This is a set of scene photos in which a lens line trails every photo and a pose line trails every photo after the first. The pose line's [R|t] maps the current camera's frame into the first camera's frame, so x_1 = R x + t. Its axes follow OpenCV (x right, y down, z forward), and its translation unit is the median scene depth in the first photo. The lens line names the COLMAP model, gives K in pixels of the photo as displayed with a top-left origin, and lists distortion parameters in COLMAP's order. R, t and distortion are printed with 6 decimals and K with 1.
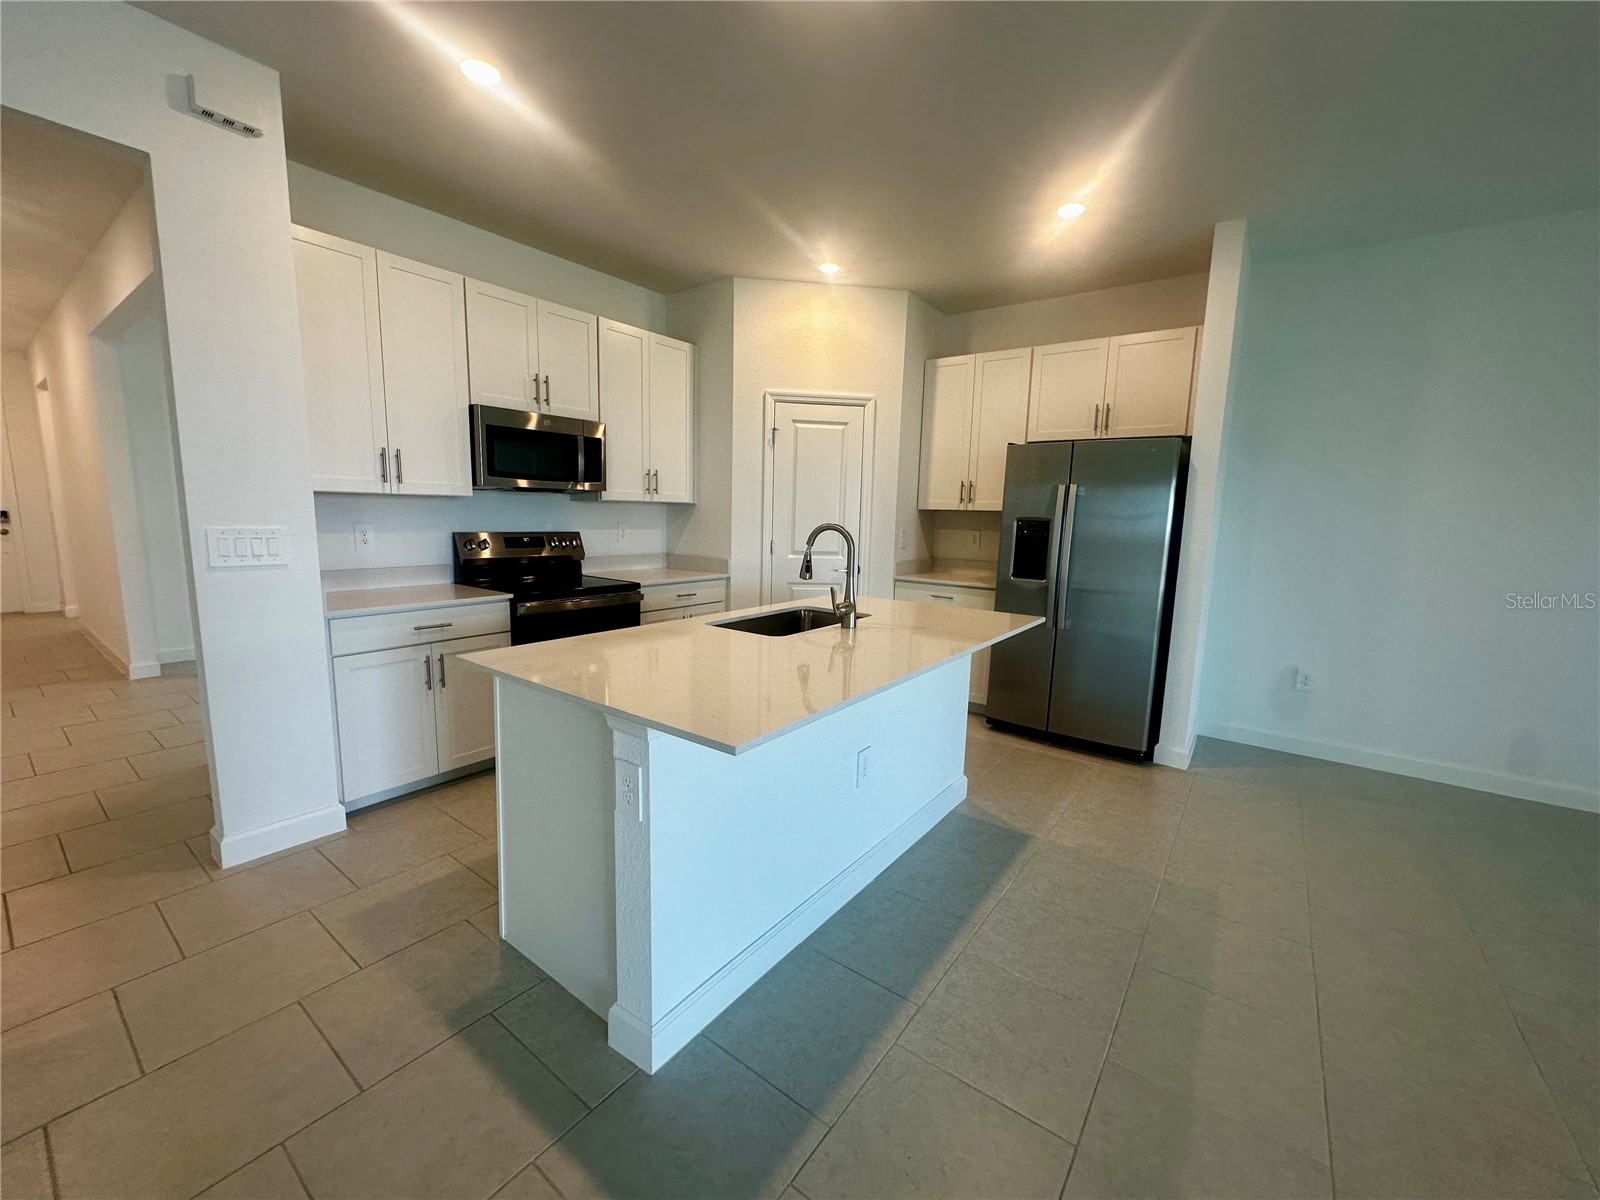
lens RADIAL K [[627.5, 0, 808.8], [0, 627.5, 599.6], [0, 0, 1]] dist [0.004015, 0.000317]
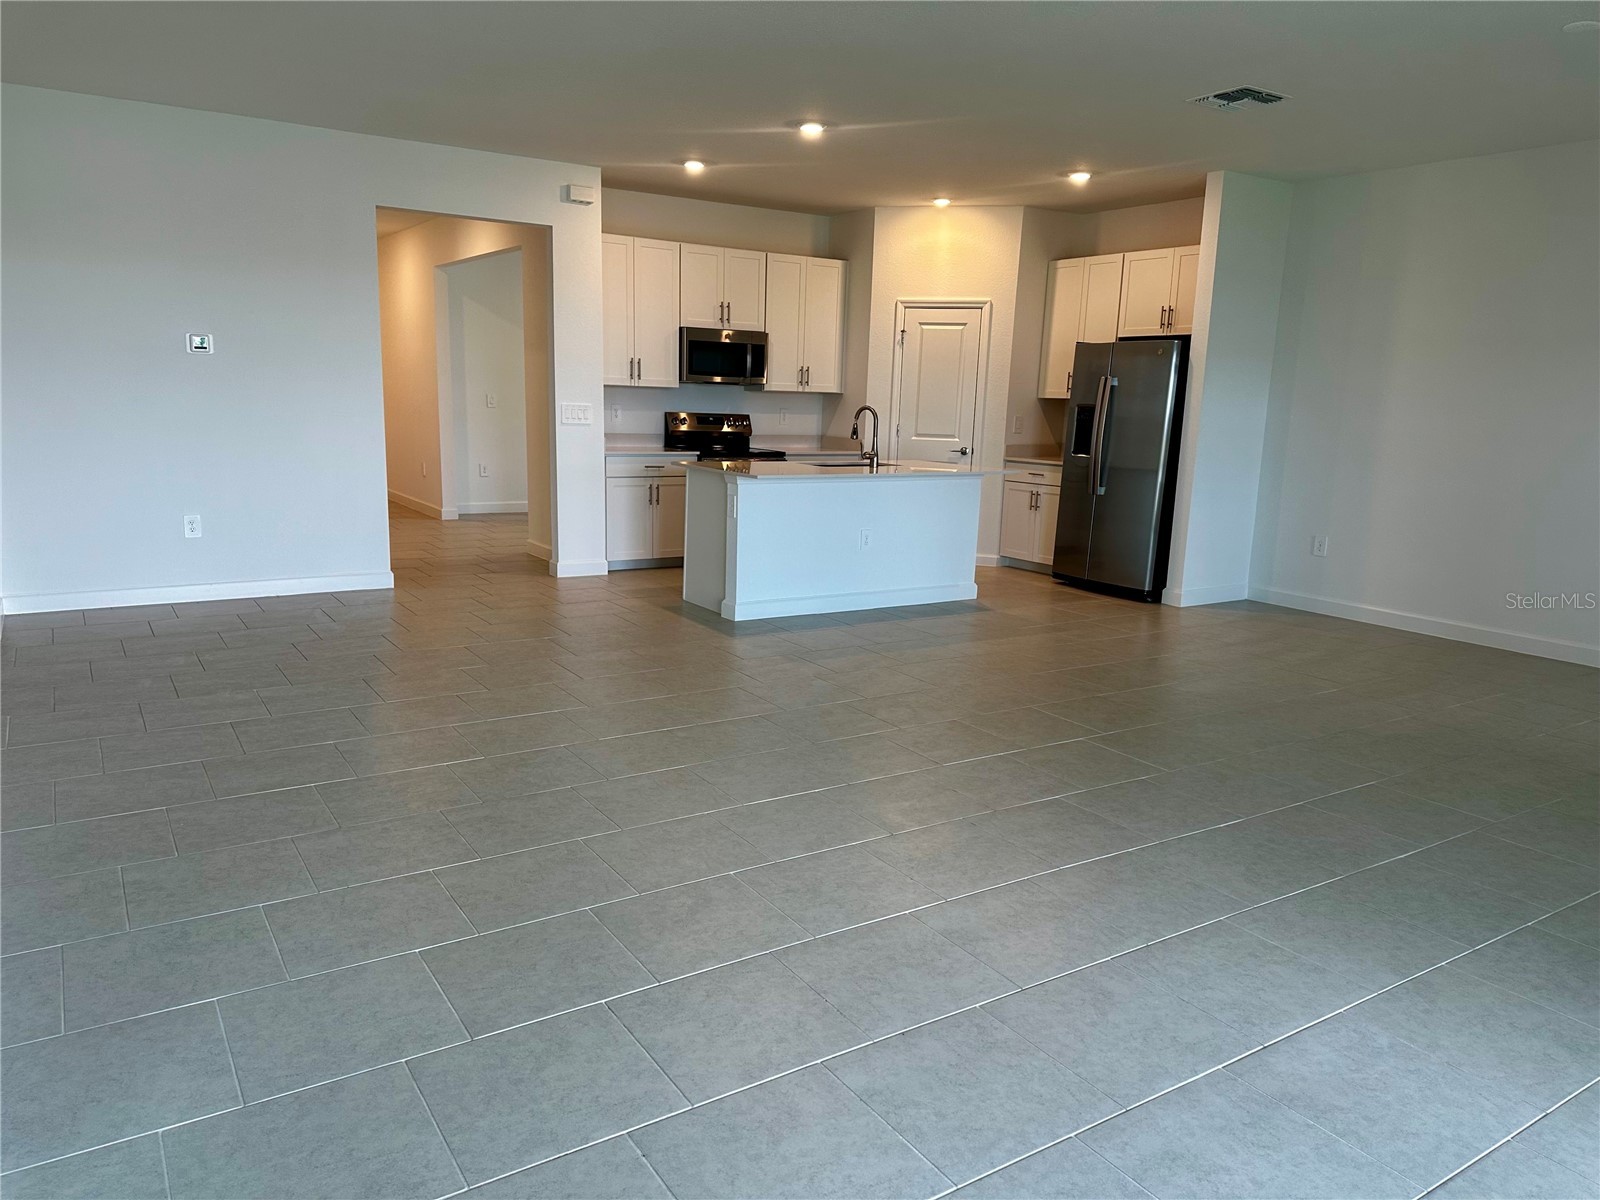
lens RADIAL K [[1115.3, 0, 828.2], [0, 1115.3, 602.4], [0, 0, 1]] dist [0.068325, -0.000926]
pose [[0.940236, 0.063234, -0.334601, 0.642762], [-0.053205, 0.997819, 0.039064, 0.197608], [0.336341, -0.018927, 0.941550, -1.241736]]
